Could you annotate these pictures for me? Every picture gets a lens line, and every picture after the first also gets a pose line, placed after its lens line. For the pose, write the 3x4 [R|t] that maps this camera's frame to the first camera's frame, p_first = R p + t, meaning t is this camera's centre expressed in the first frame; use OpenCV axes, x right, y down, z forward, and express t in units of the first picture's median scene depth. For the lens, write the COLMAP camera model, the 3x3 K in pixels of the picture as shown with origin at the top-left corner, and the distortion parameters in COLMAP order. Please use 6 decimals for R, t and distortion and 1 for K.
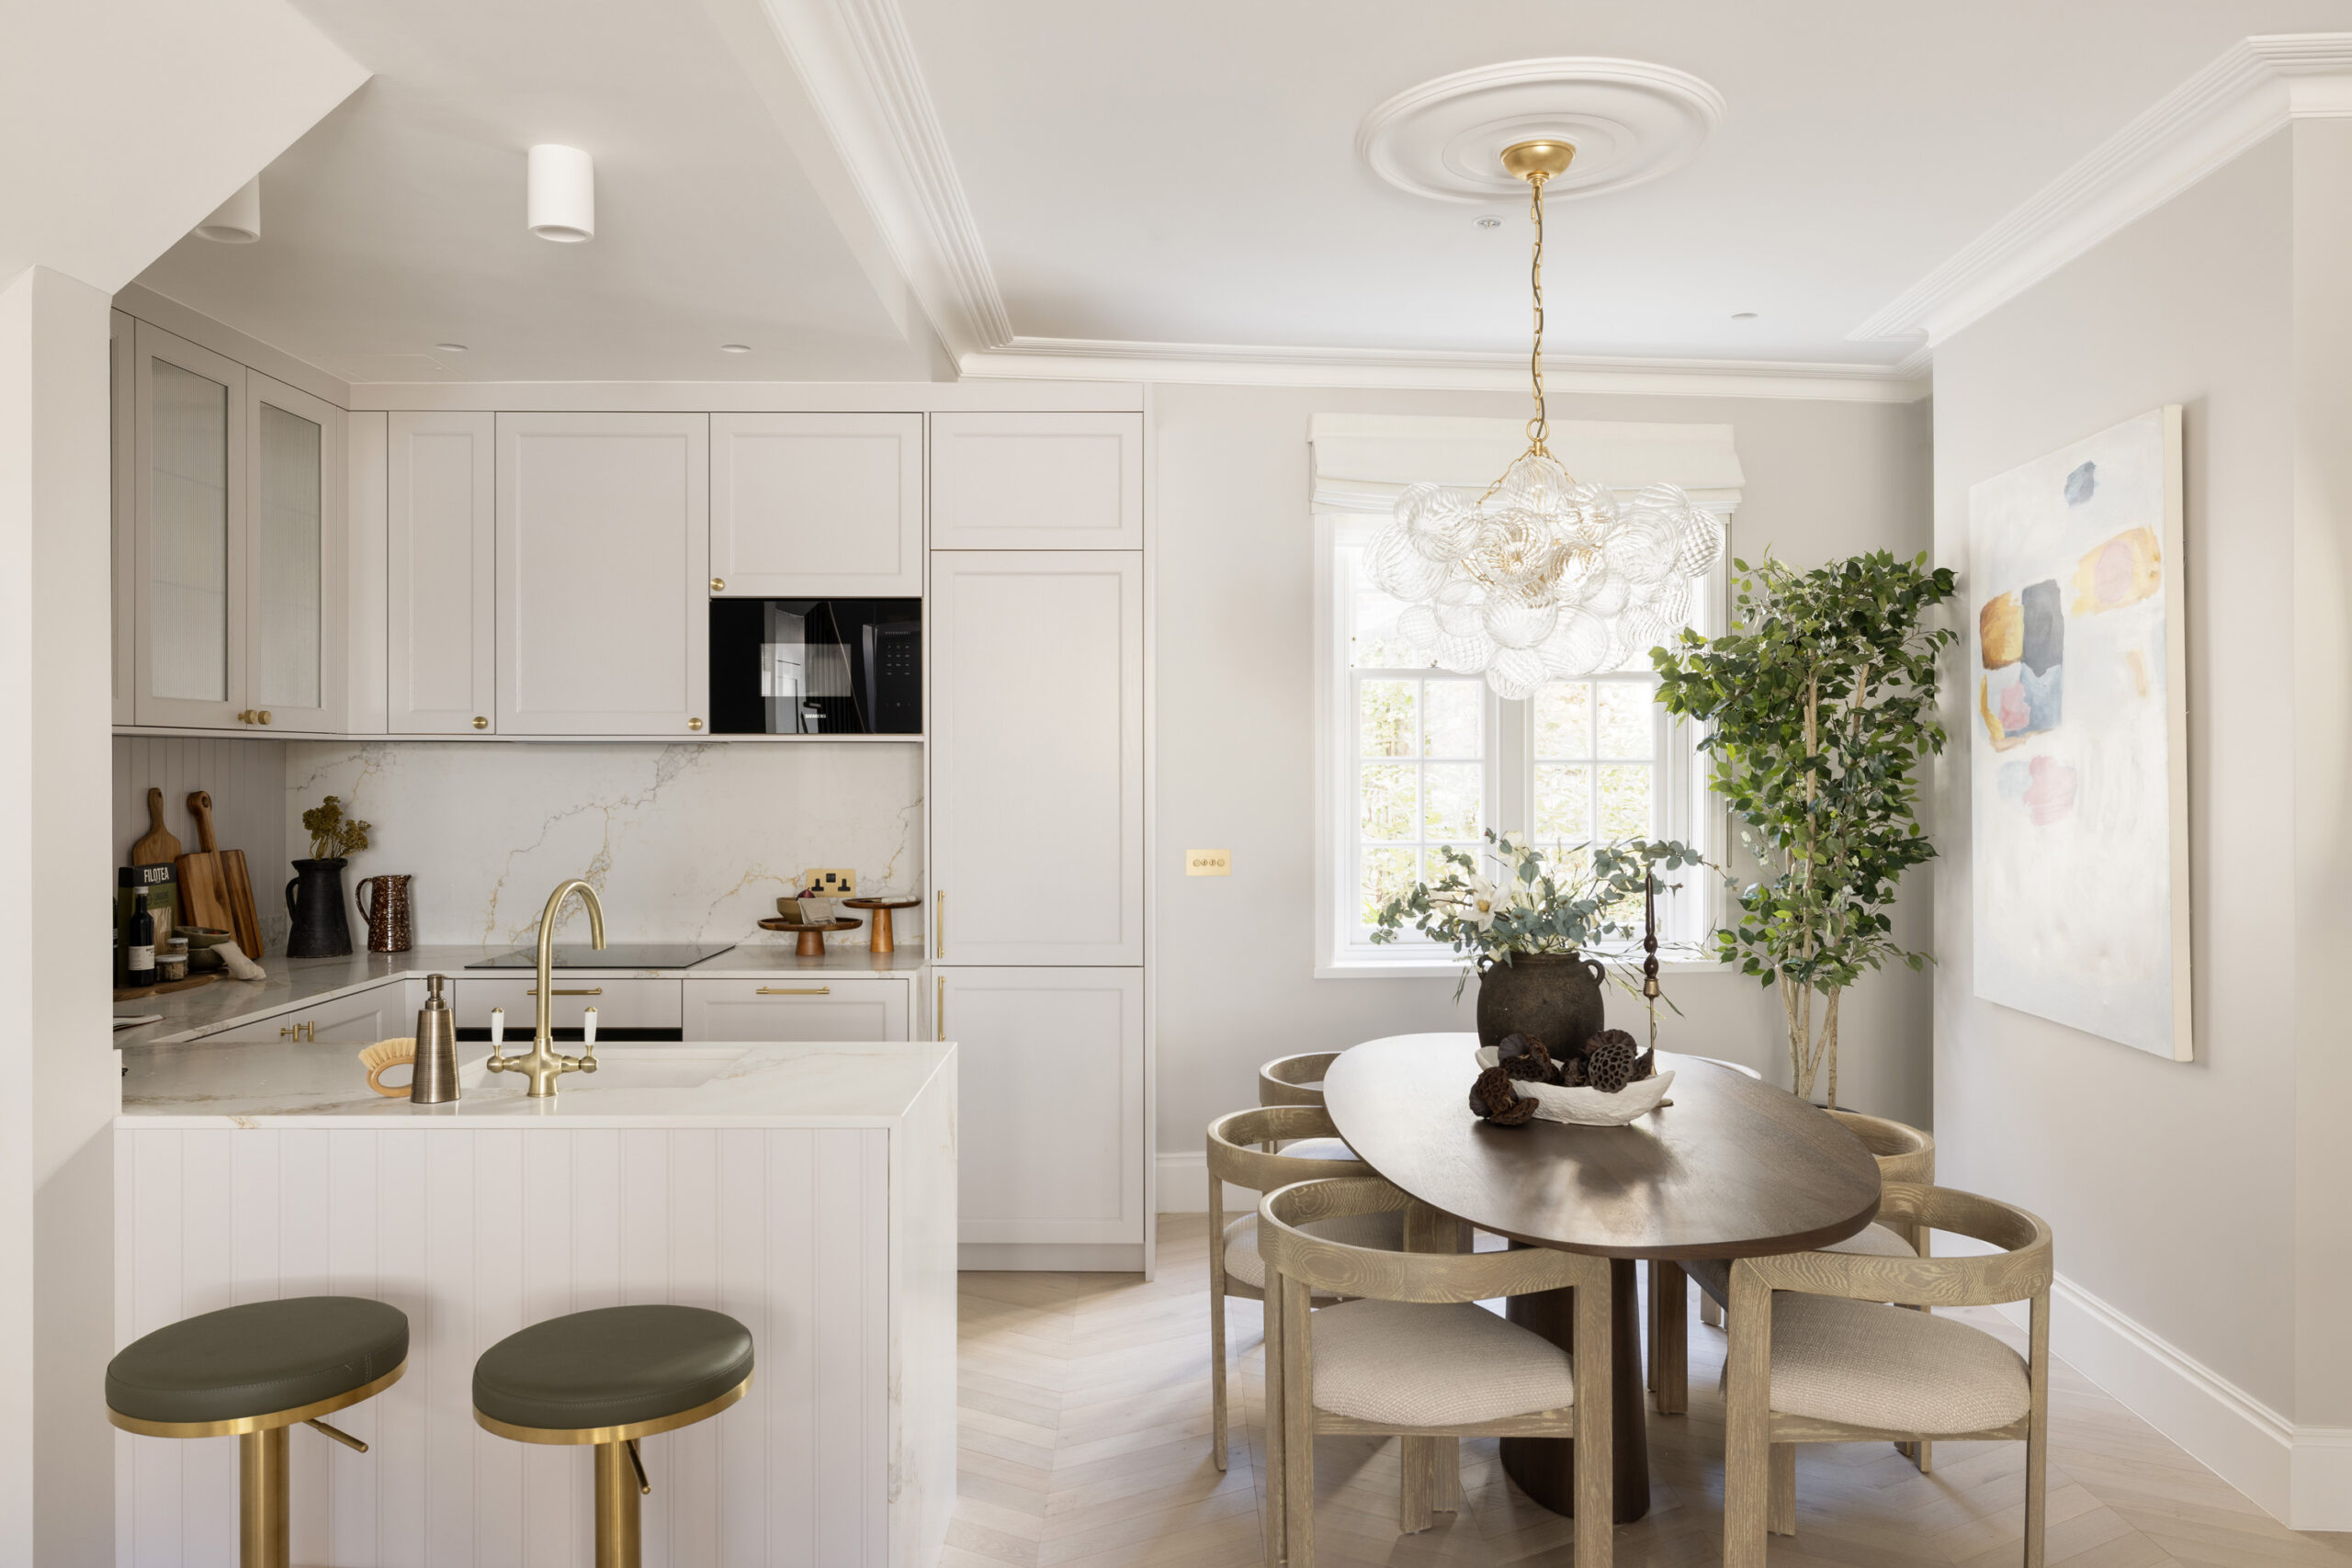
lens RADIAL K [[1600.0, 0, 1164.9], [0, 1600.0, 789.2], [0, 0, 1]] dist [0.002705, 0.001605]
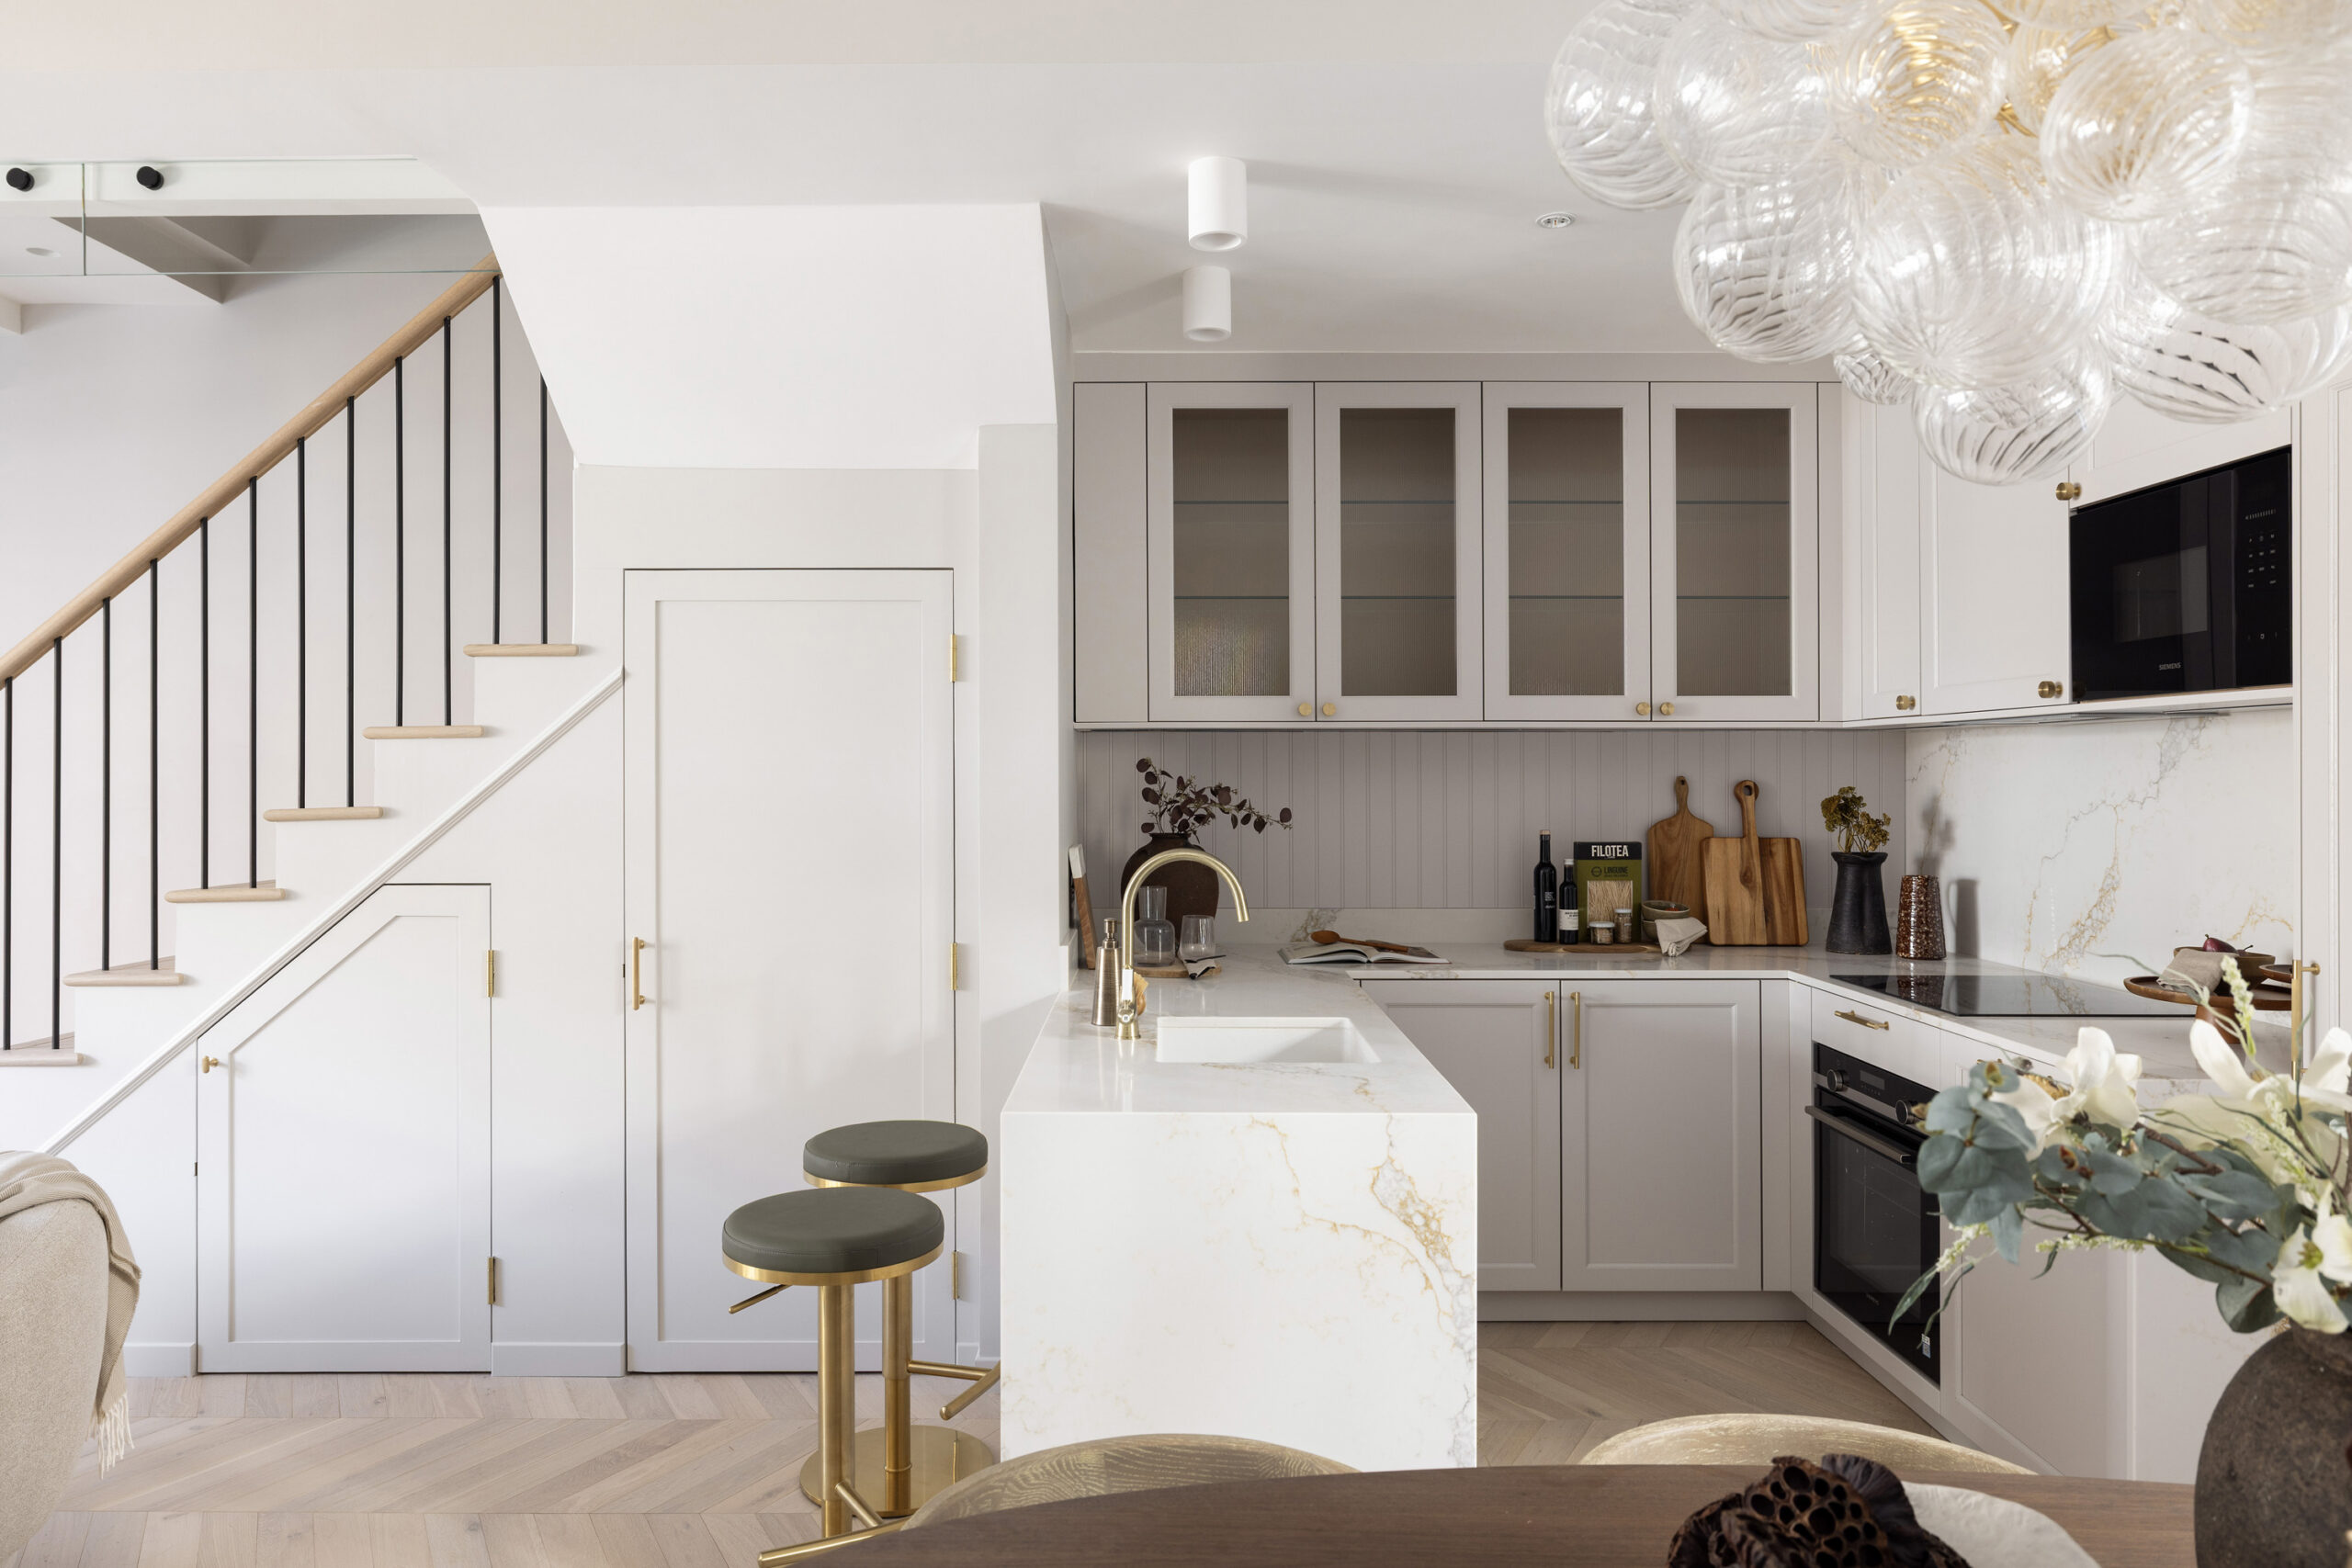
lens RADIAL K [[1467.9, 0, 1166.5], [0, 1467.9, 778.7], [0, 0, 1]] dist [-0.008054, -0.000898]
pose [[-0.012426, 0.001956, -0.999921, 0.369872], [-0.016499, 0.999862, 0.002160, 0.004451], [0.999787, 0.016524, -0.012392, 0.611388]]
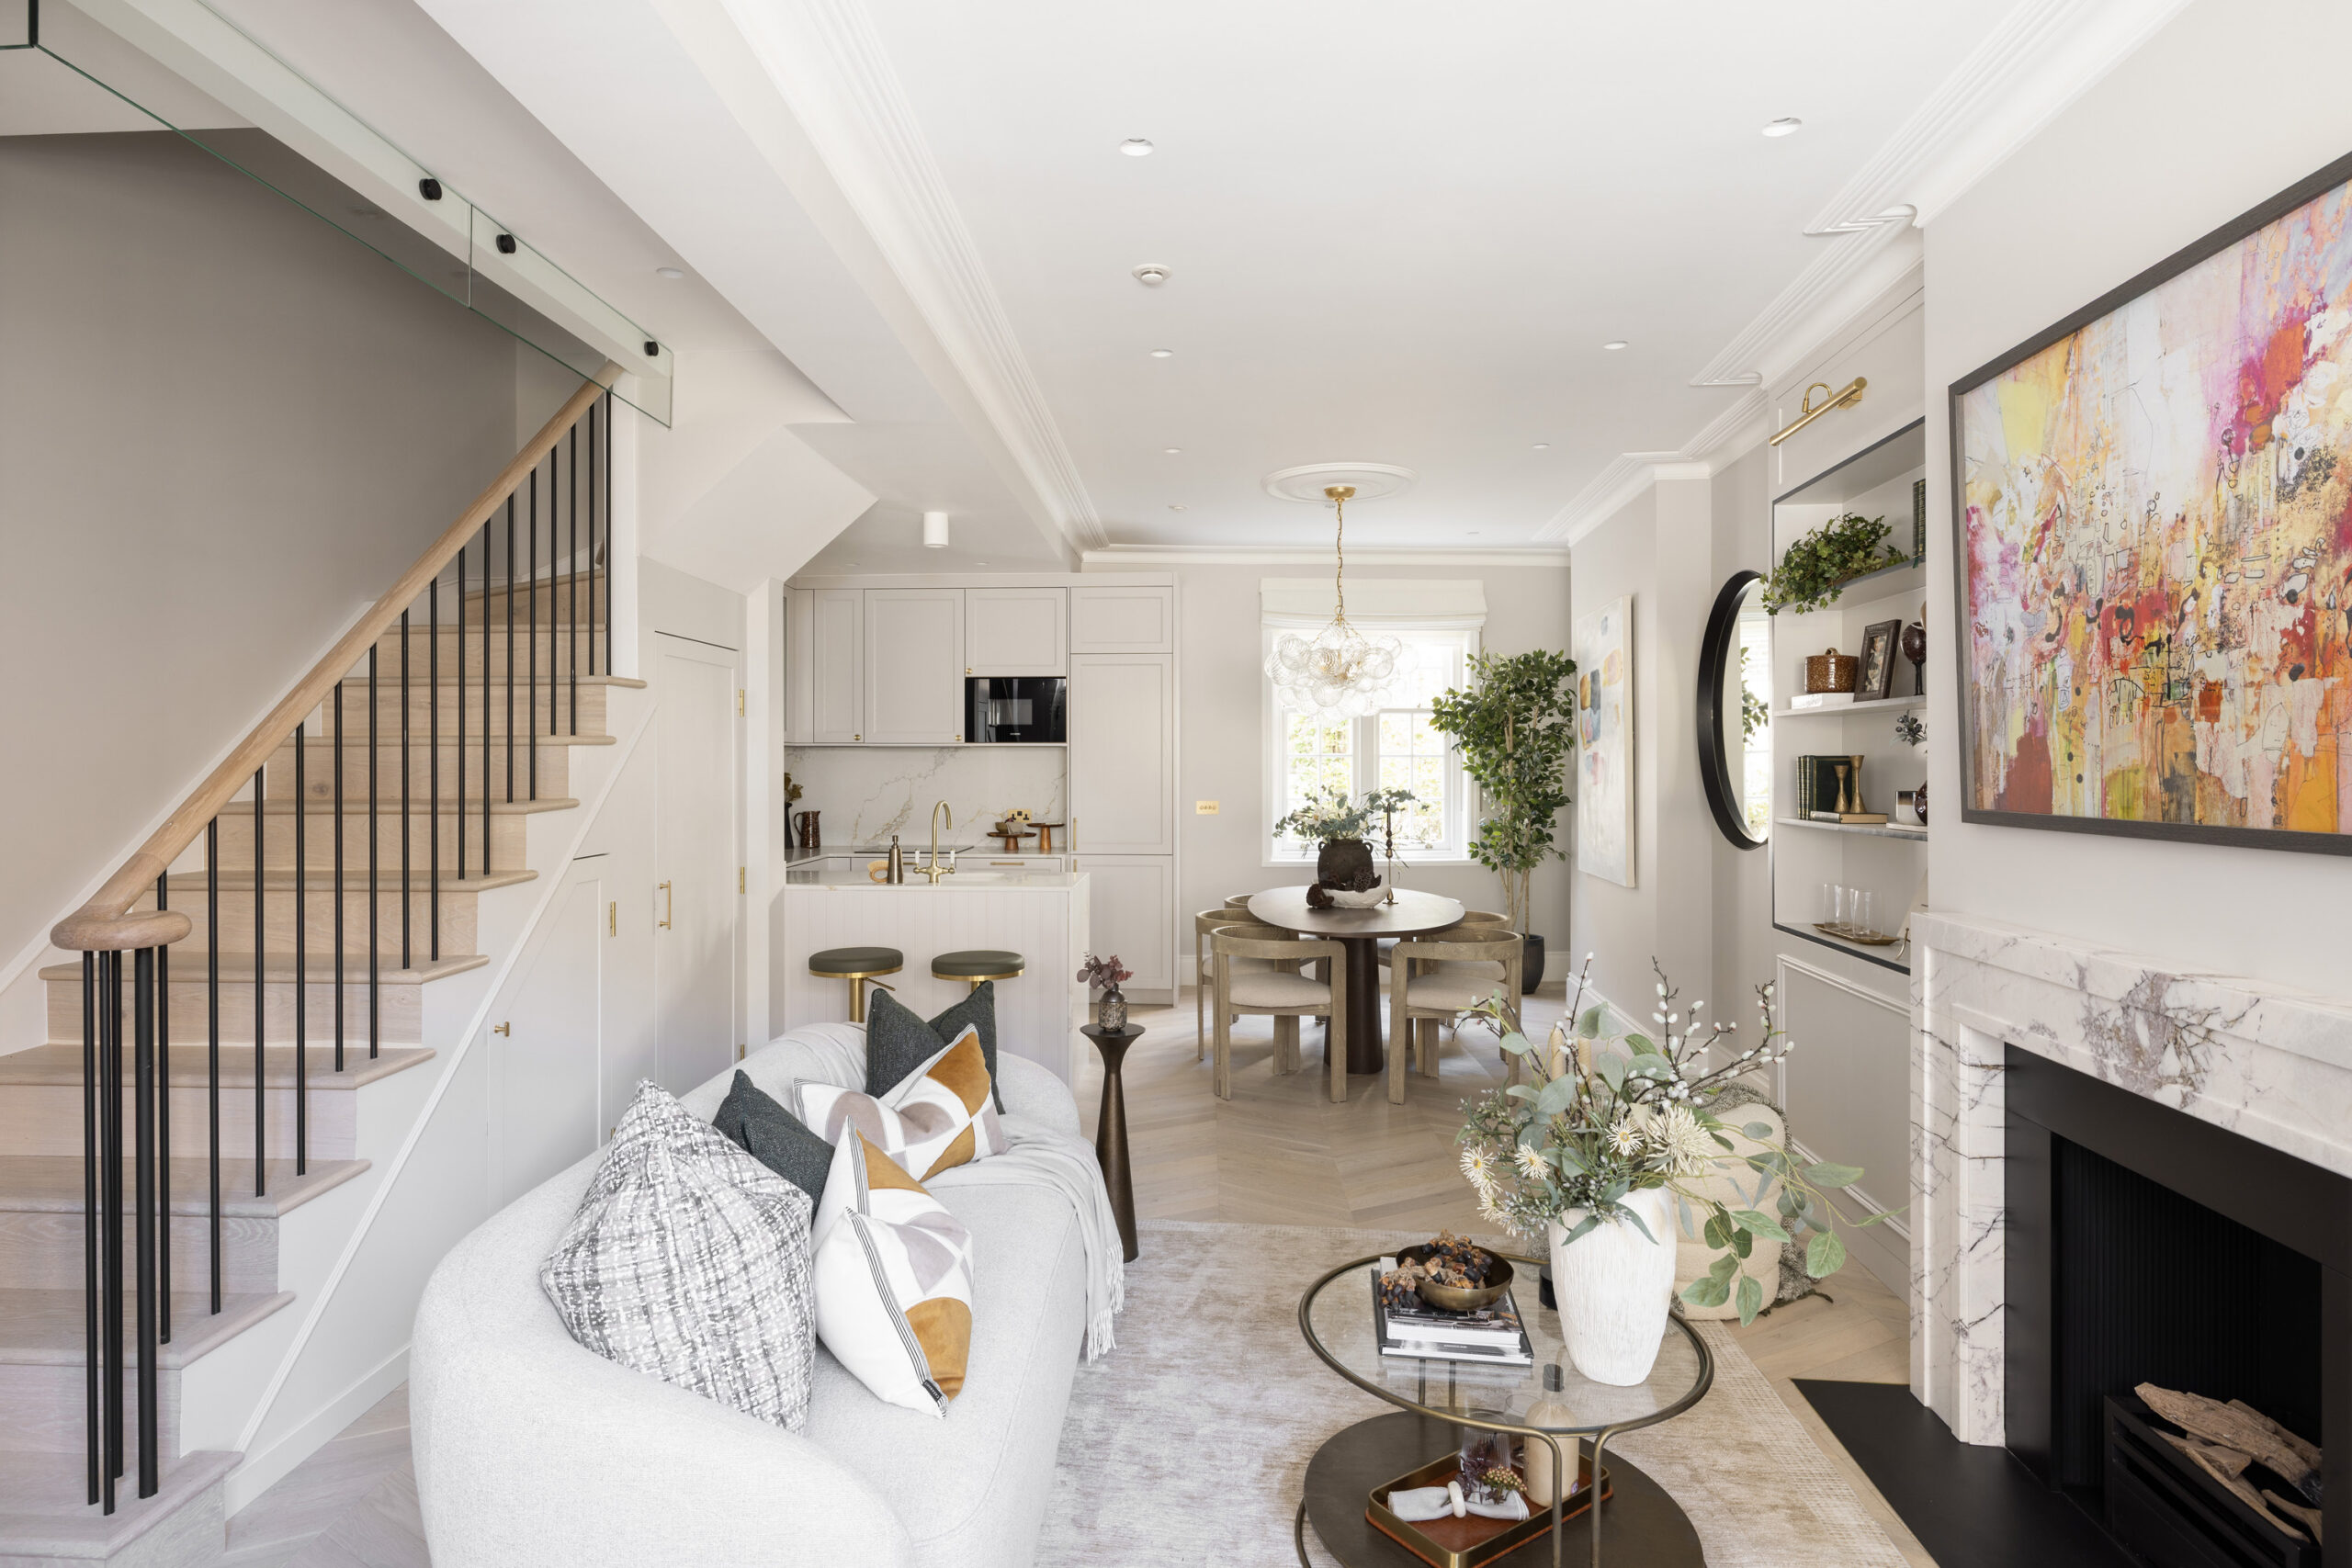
lens RADIAL K [[1237.9, 0, 1161.7], [0, 1237.9, 766.6], [0, 0, 1]] dist [-0.002600, -0.000437]
pose [[0.999194, -0.001264, -0.040110, 0.036327], [0.000758, 0.999920, -0.012614, 0.016721], [0.040123, 0.012574, 0.999116, -0.589013]]
